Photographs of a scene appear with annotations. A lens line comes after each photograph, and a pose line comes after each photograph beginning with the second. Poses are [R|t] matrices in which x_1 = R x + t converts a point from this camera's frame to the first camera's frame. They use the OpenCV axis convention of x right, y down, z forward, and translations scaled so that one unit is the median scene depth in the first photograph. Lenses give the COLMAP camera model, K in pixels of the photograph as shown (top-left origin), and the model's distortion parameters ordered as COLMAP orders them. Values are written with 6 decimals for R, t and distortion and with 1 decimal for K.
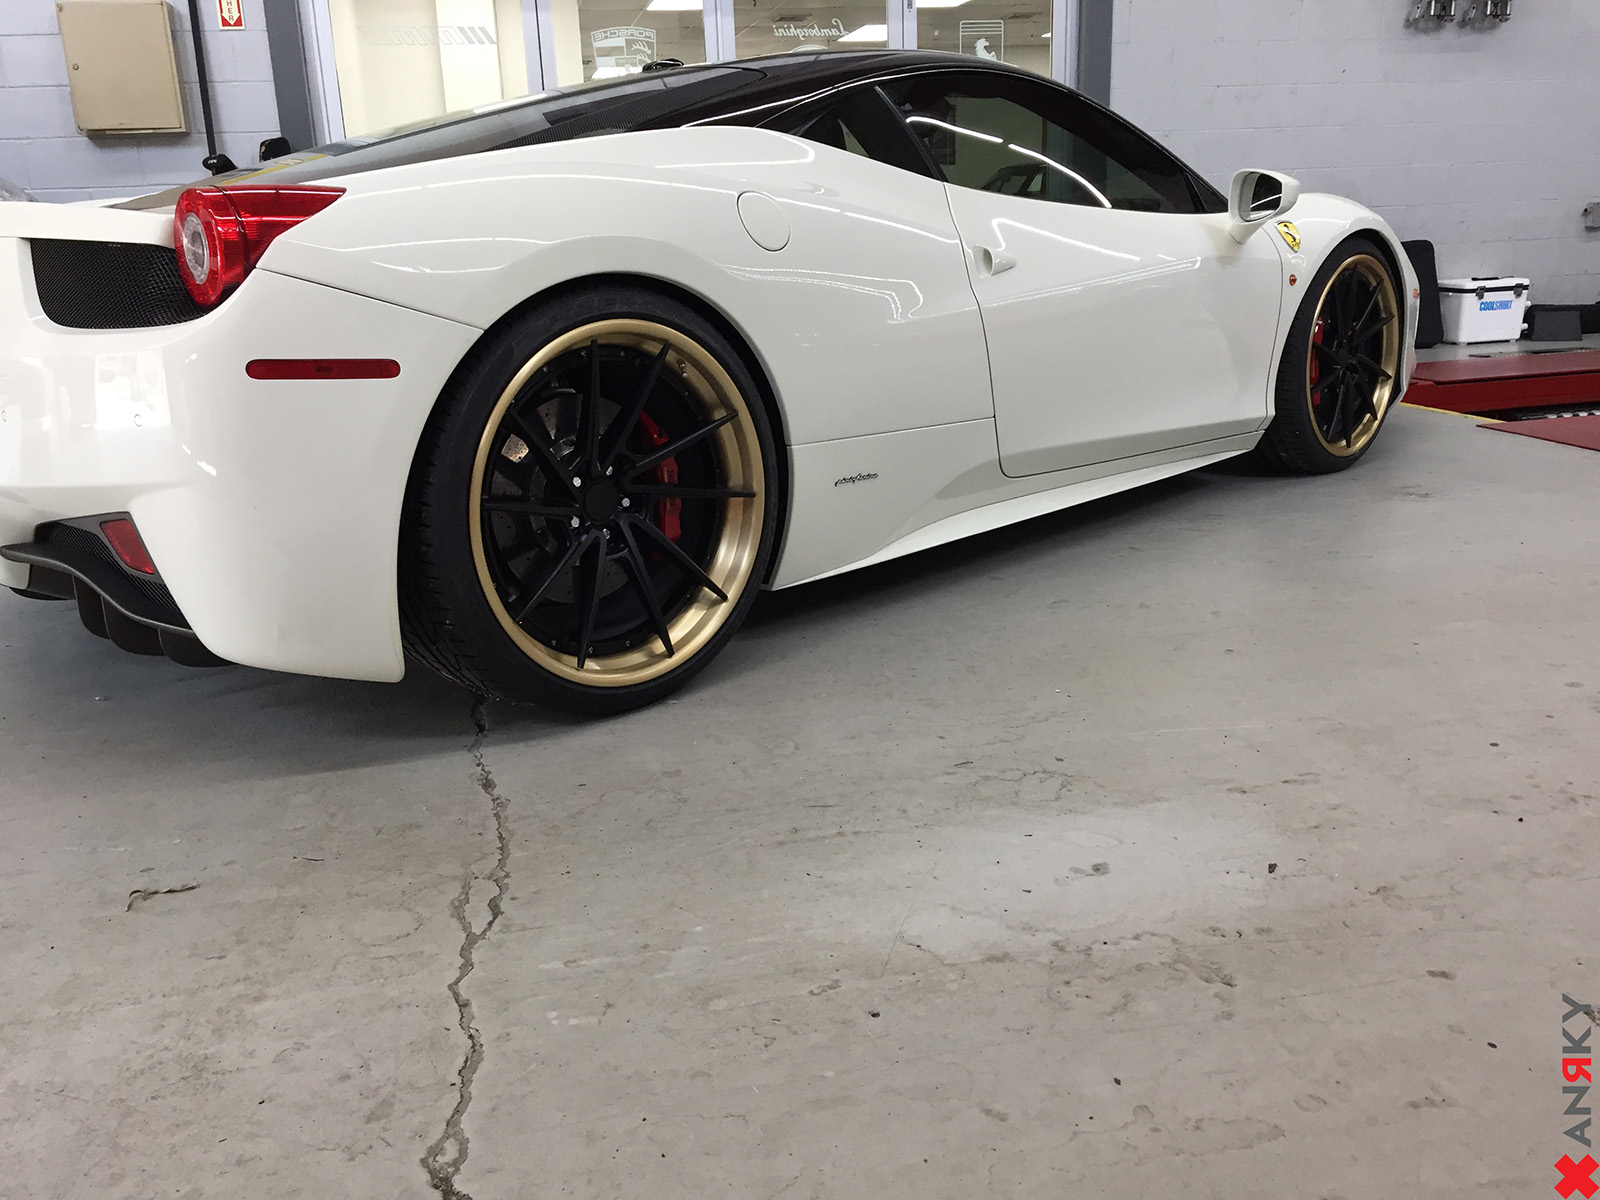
lens RADIAL K [[1374.6, 0, 800.0], [0, 1374.6, 600.0], [0, 0, 1]] dist [0.100268, -0.125118]
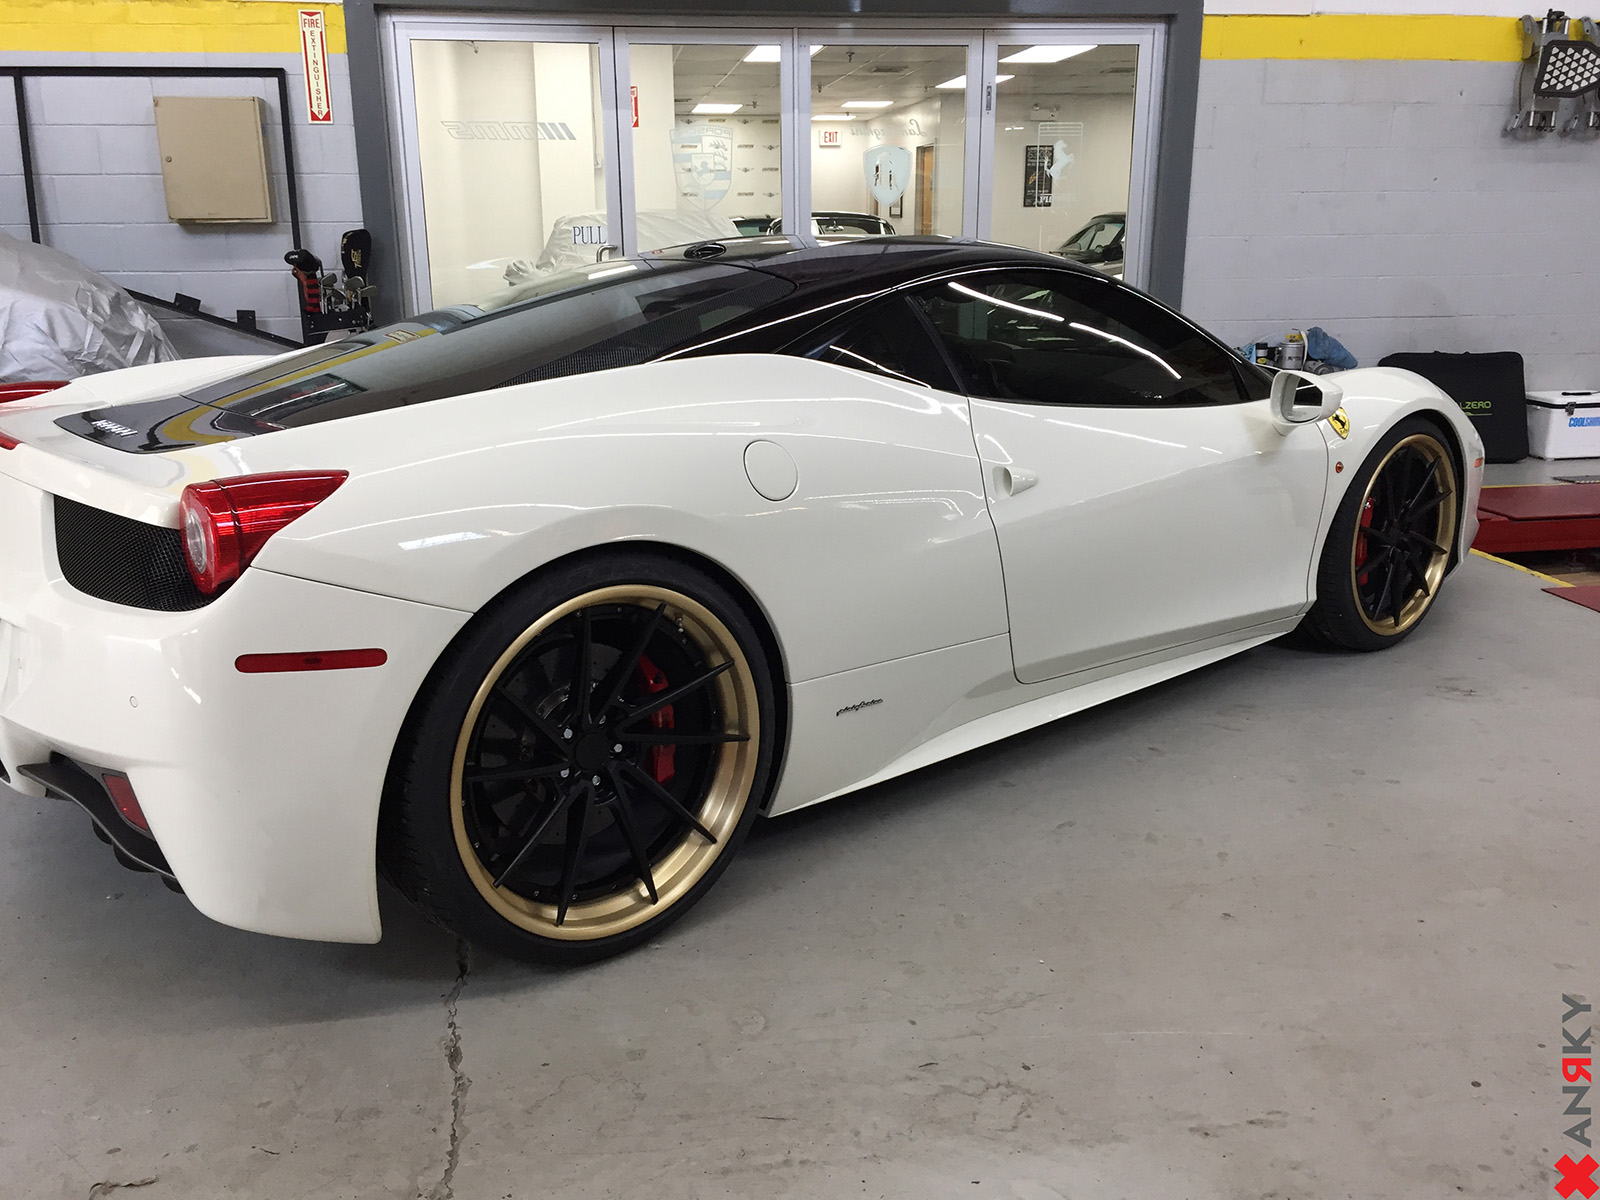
lens RADIAL K [[1374.6, 0, 800.0], [0, 1374.6, 600.0], [0, 0, 1]] dist [0.100268, -0.125118]
pose [[0.996893, 0.049099, -0.061592, 0.062776], [-0.049215, 0.998788, -0.000357, -0.183626], [0.061500, 0.003387, 0.998101, -0.001492]]
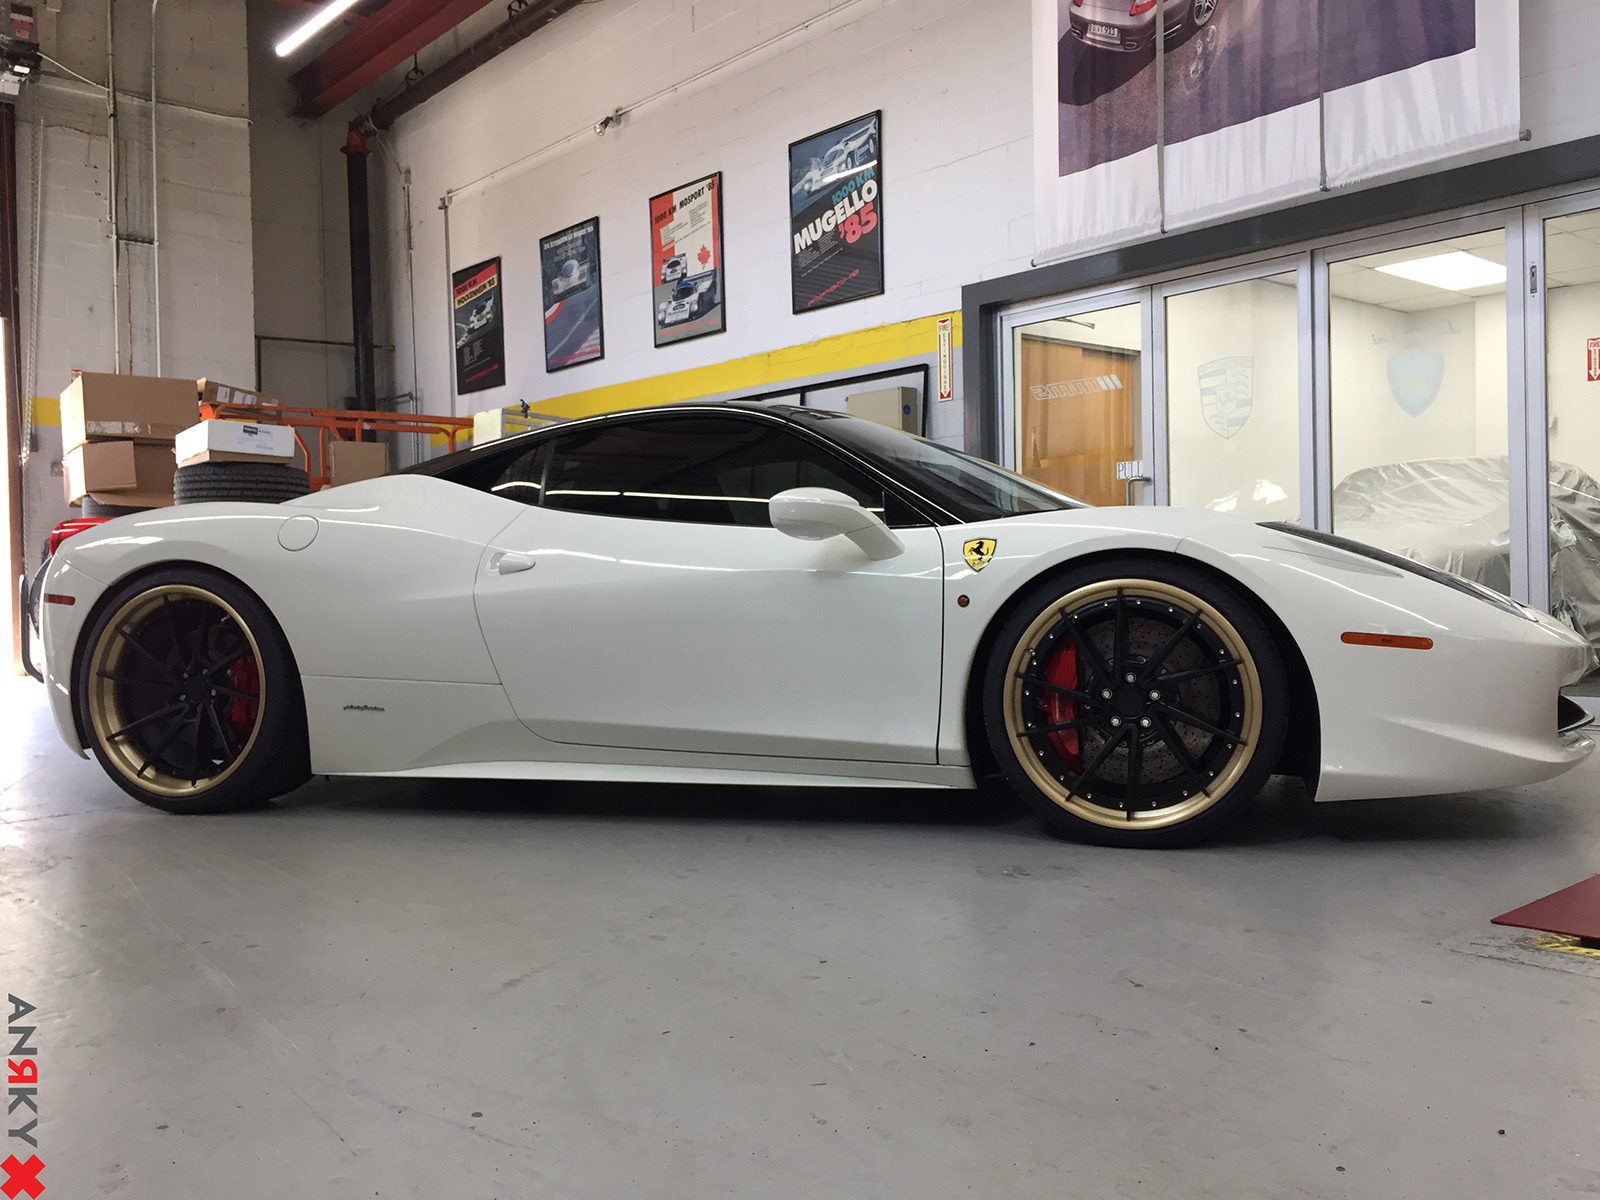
lens RADIAL K [[1374.6, 0, 800.0], [0, 1374.6, 600.0], [0, 0, 1]] dist [0.100268, -0.125118]
pose [[0.470975, 0.042284, -0.881132, 1.677528], [-0.238799, 0.967668, -0.081204, -0.210719], [0.849210, 0.248658, 0.465845, 0.790250]]
